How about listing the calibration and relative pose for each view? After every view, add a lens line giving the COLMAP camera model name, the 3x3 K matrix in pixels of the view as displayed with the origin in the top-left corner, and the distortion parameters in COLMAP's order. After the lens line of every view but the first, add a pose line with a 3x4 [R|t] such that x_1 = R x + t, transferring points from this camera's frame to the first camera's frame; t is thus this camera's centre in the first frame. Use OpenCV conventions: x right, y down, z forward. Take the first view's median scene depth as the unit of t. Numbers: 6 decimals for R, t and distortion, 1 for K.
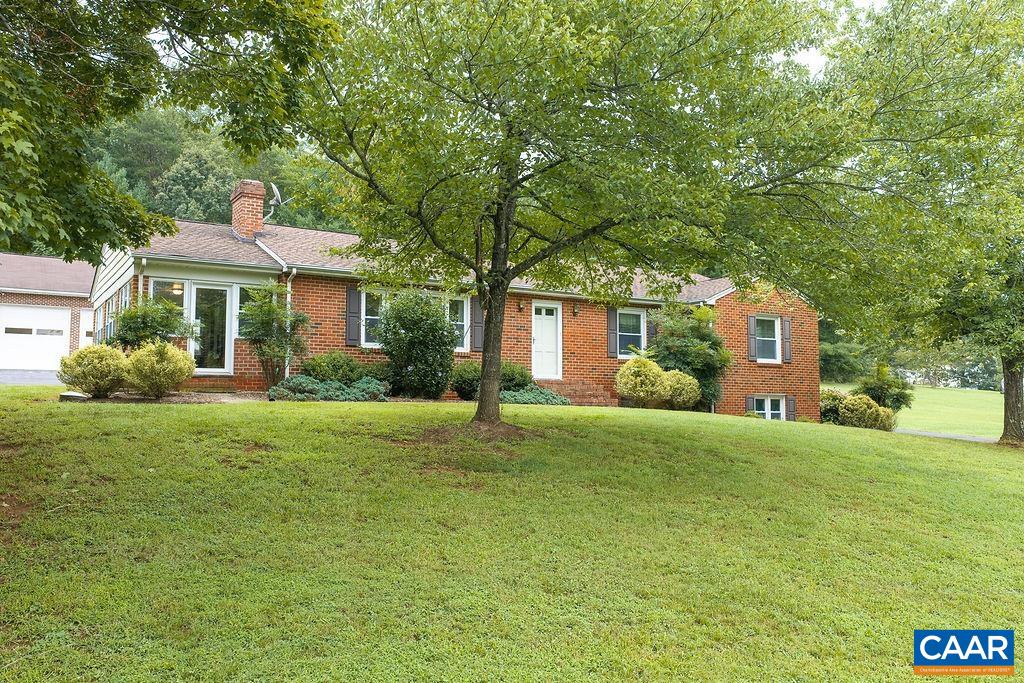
lens RADIAL K [[846.4, 0, 509.9], [0, 846.4, 339.5], [0, 0, 1]] dist [0.012533, -0.019951]
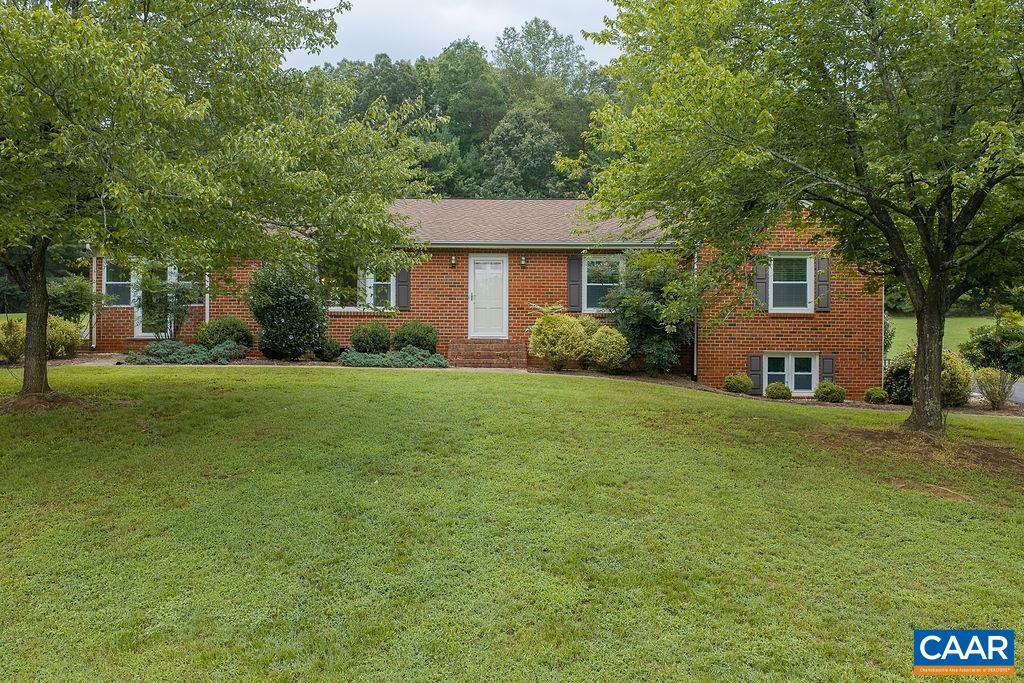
lens RADIAL K [[846.4, 0, 509.9], [0, 846.4, 339.5], [0, 0, 1]] dist [0.012533, -0.019951]
pose [[0.865686, -0.002984, -0.500578, 0.470580], [0.039331, 0.997296, 0.062073, -0.007357], [0.499039, -0.073424, 0.863463, 0.165626]]
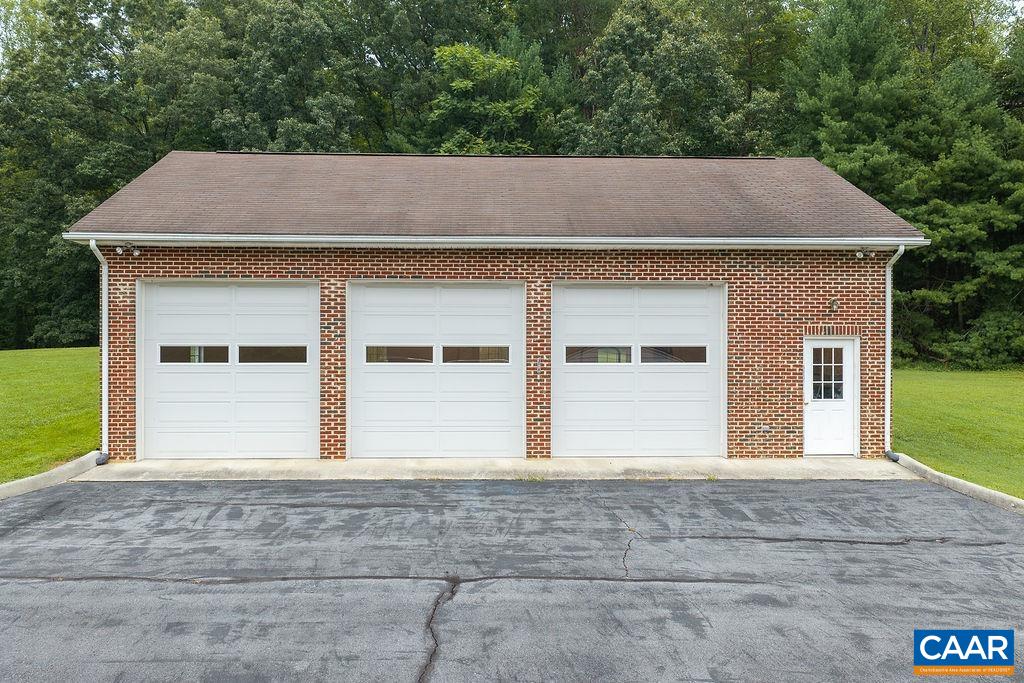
lens RADIAL K [[846.4, 0, 509.9], [0, 846.4, 339.5], [0, 0, 1]] dist [0.012533, -0.019951]
pose [[0.872609, -0.002912, -0.488411, -0.470746], [0.040741, 0.996931, 0.066845, -0.062064], [0.486718, -0.078228, 0.870050, 1.219879]]
